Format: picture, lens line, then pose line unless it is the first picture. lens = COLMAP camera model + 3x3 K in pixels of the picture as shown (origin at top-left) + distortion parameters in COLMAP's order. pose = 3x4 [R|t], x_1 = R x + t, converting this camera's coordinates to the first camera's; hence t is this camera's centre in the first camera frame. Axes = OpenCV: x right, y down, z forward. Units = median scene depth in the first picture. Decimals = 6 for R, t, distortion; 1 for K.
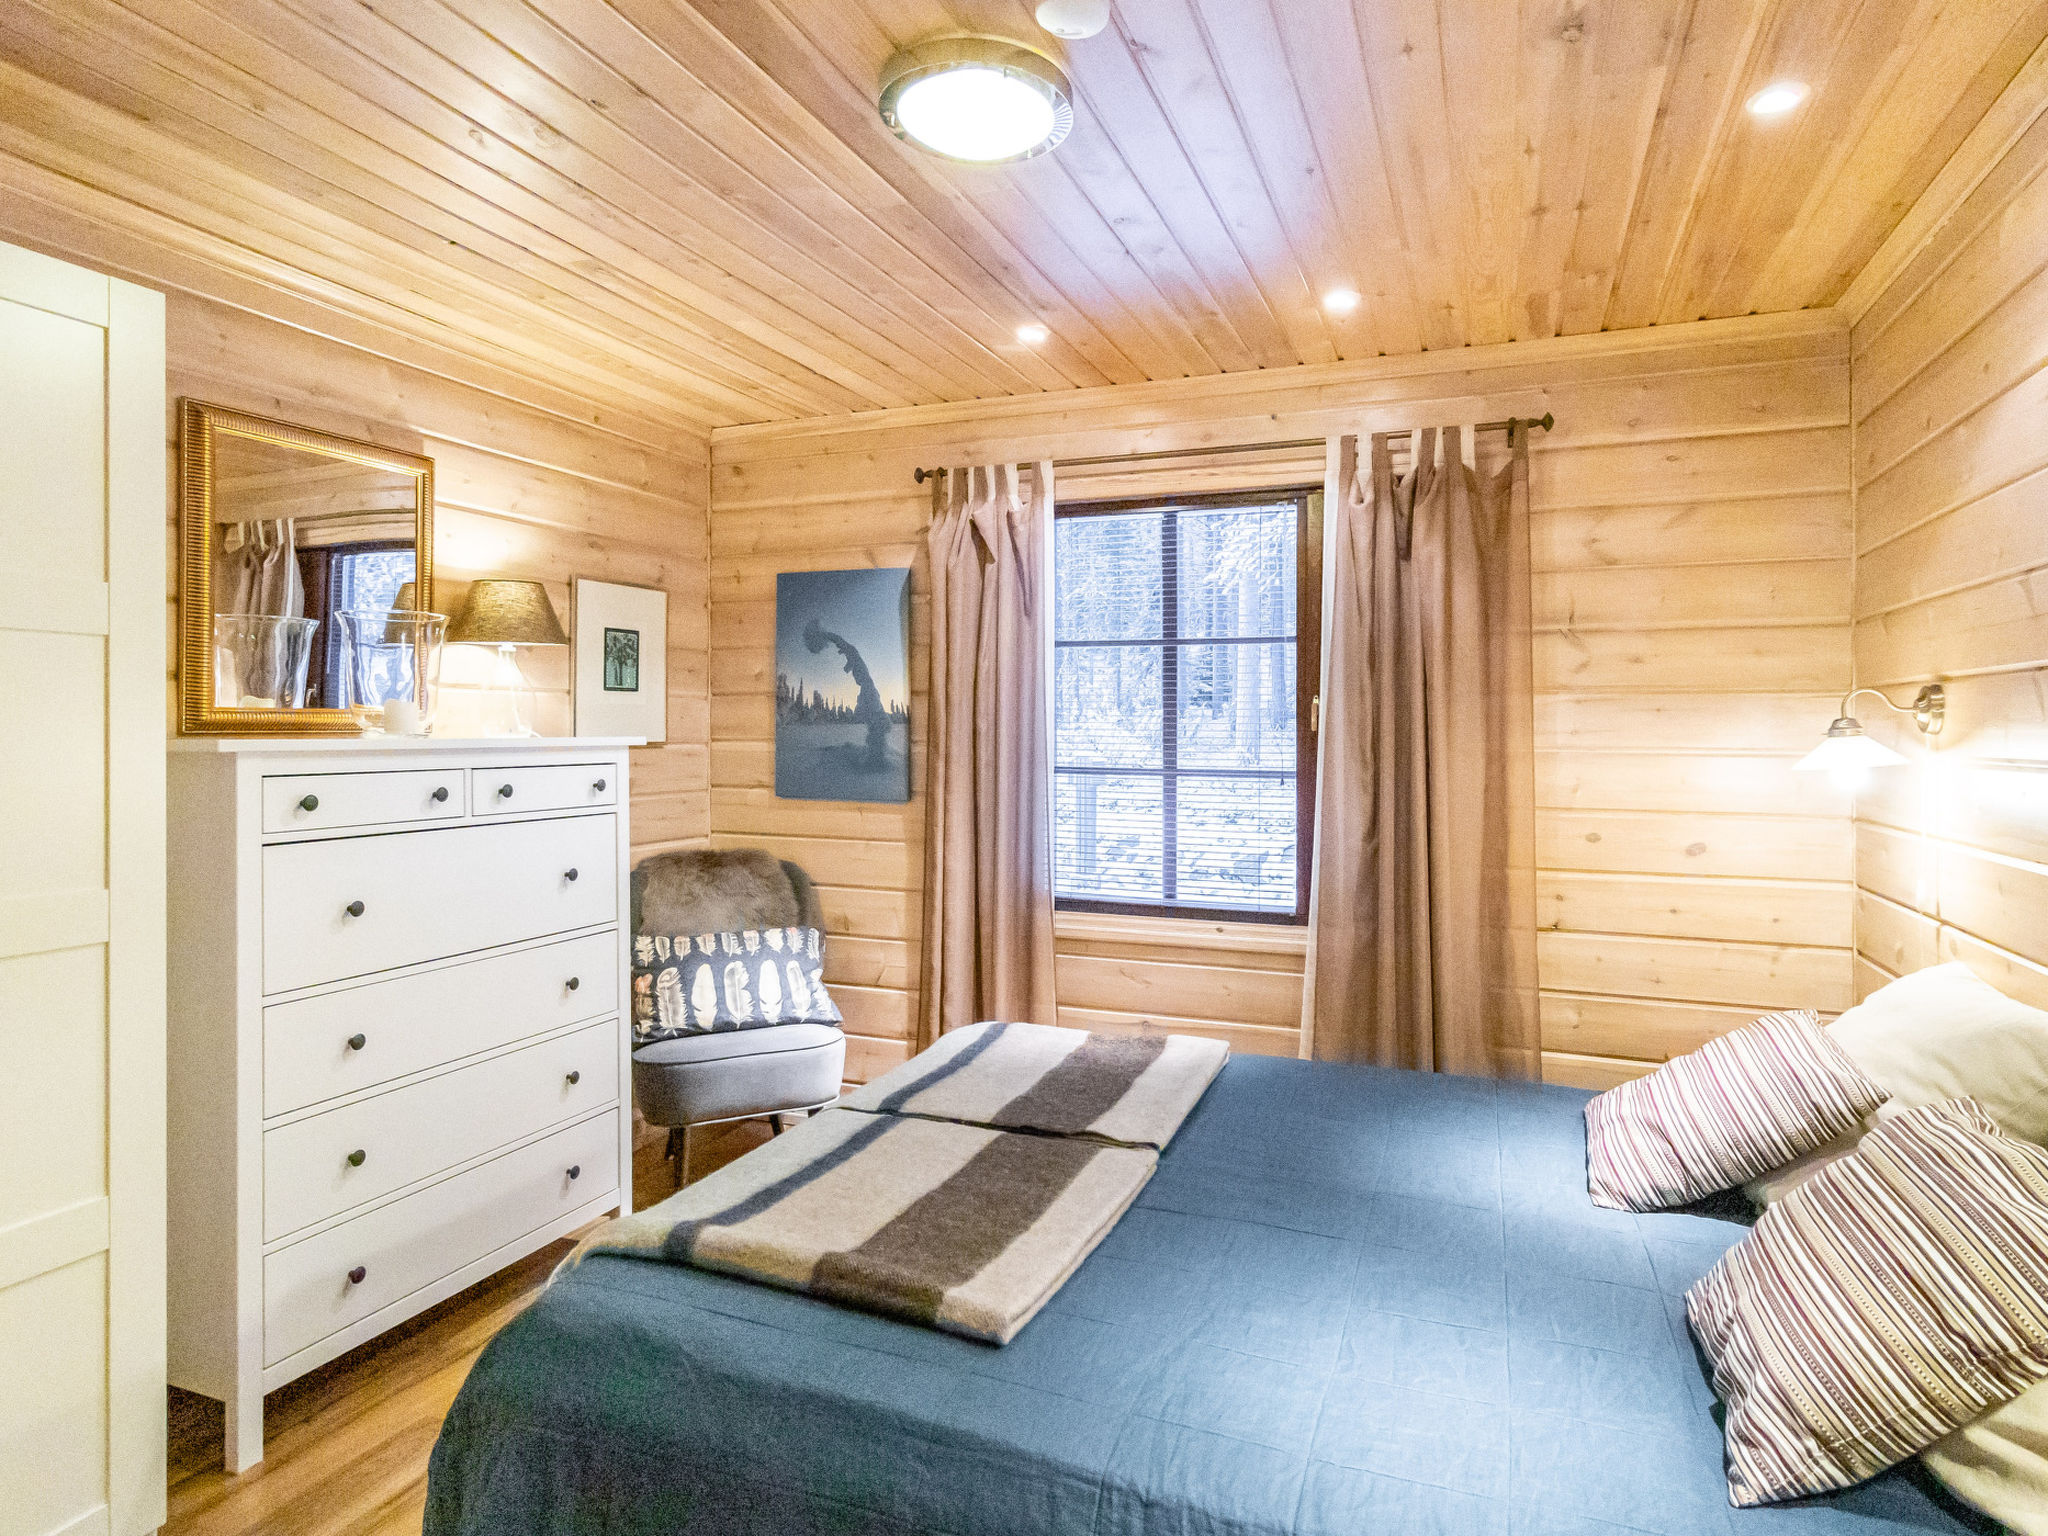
lens RADIAL K [[1163.4, 0, 1036.1], [0, 1163.4, 738.6], [0, 0, 1]] dist [0.005800, -0.001896]
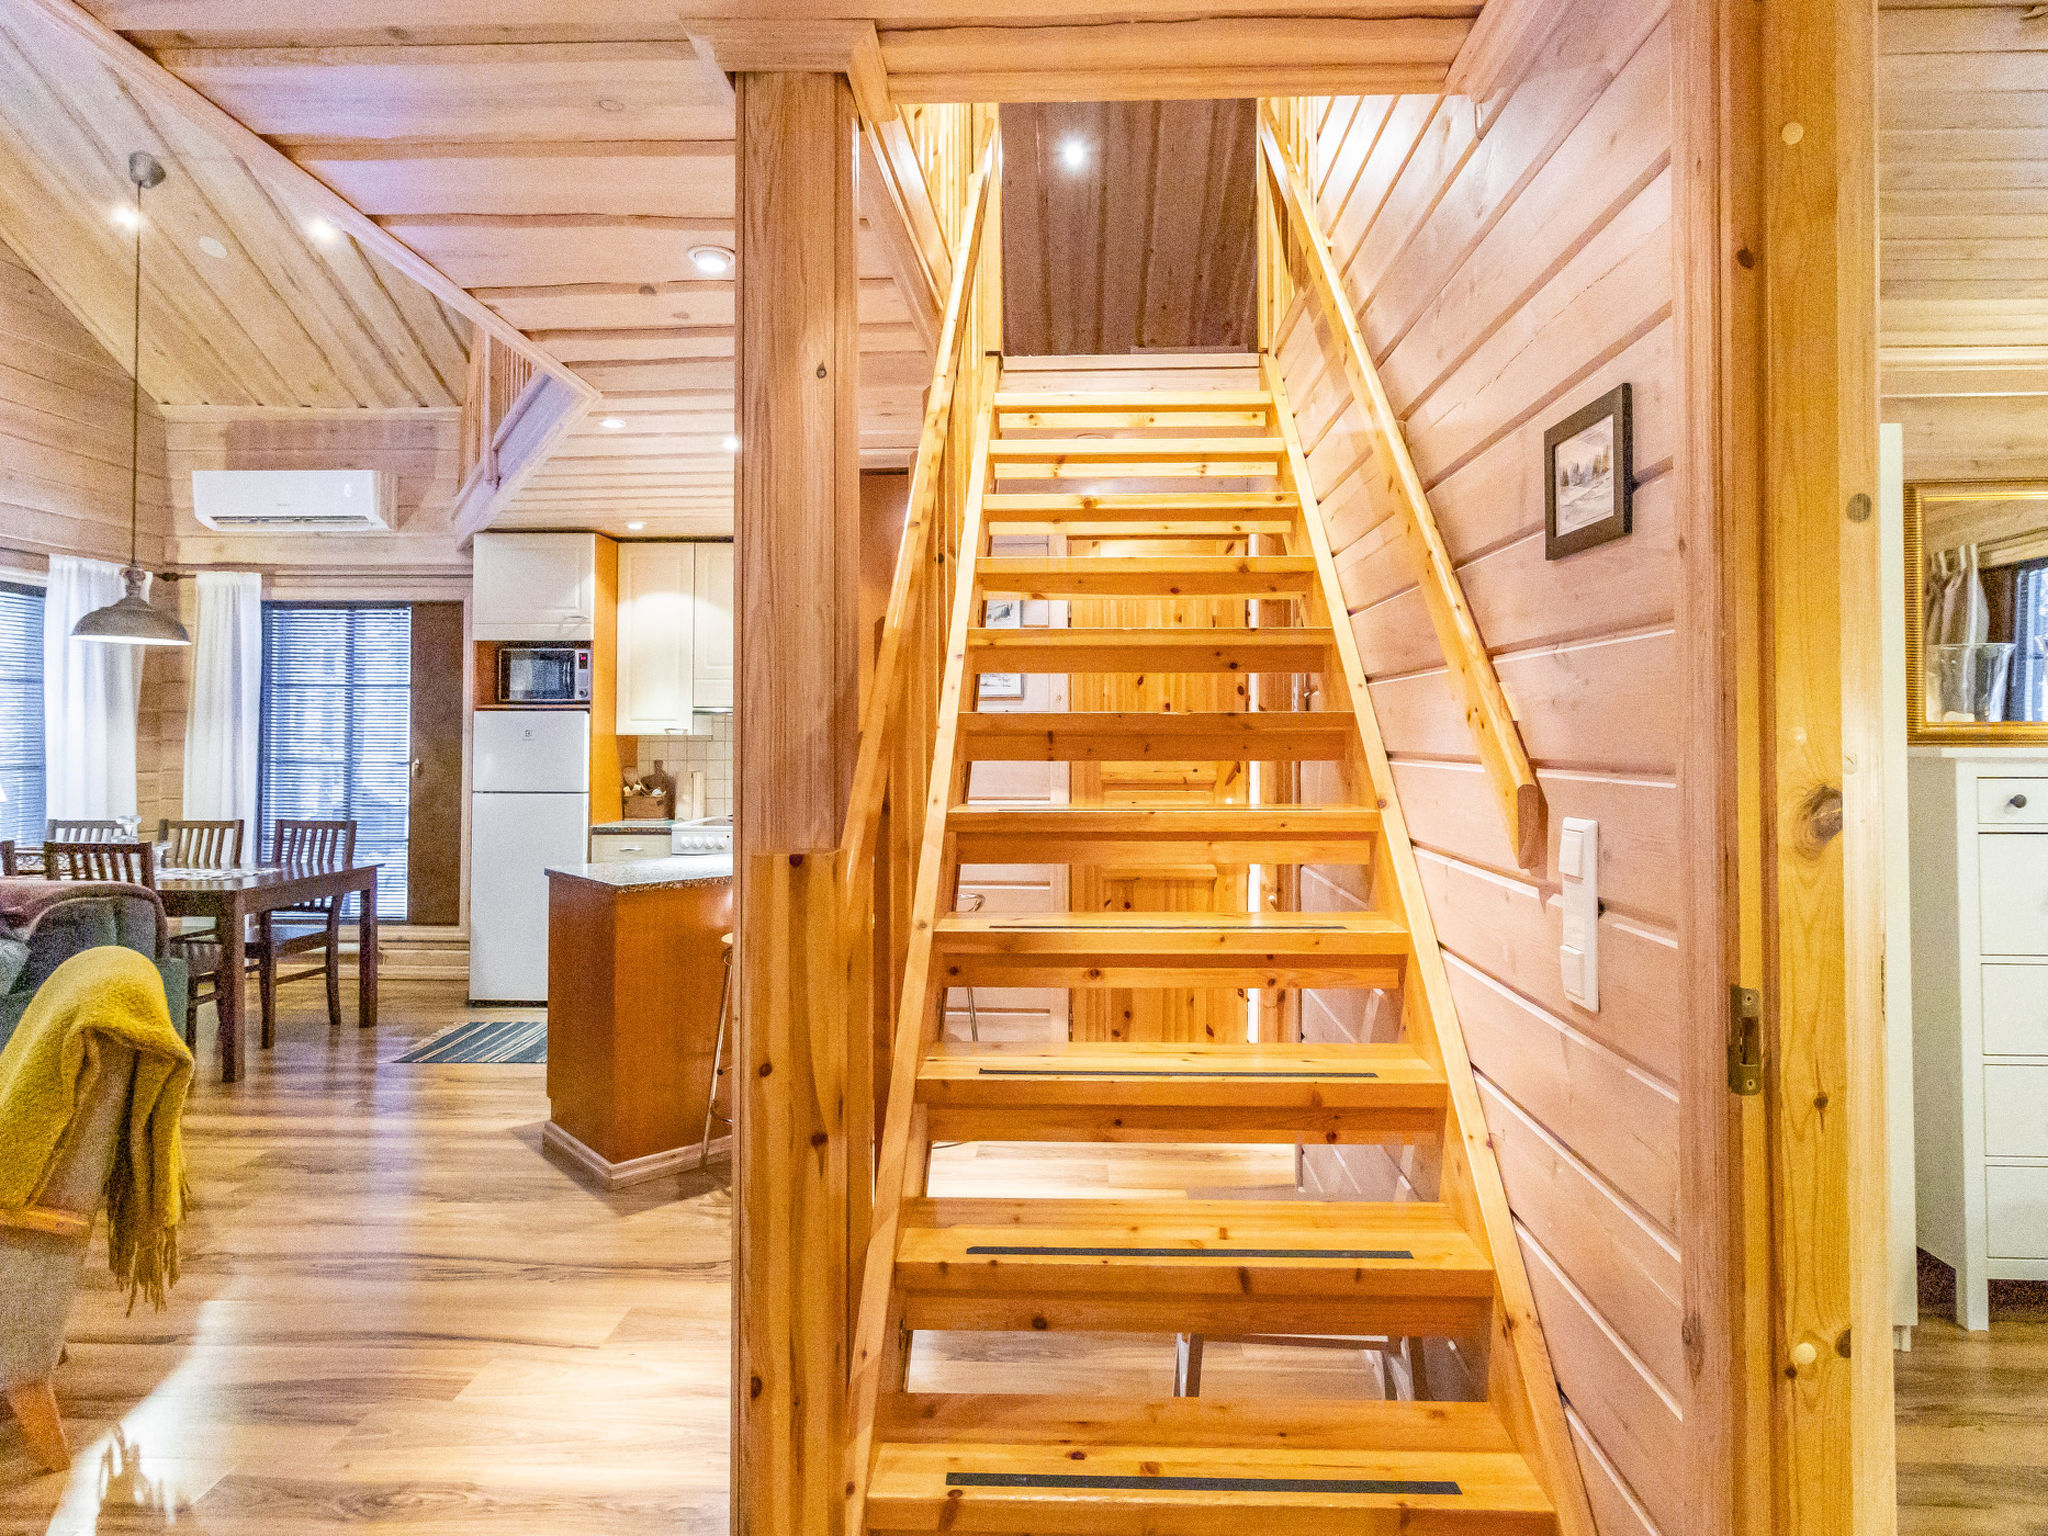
lens RADIAL K [[1163.4, 0, 1017.4], [0, 1163.4, 737.8], [0, 0, 1]] dist [0.005800, -0.001896]
pose [[0.324174, -0.016639, -0.945851, 0.136181], [0.003459, 0.999859, -0.016404, 0.005234], [0.945991, 0.002047, 0.324186, -0.277731]]
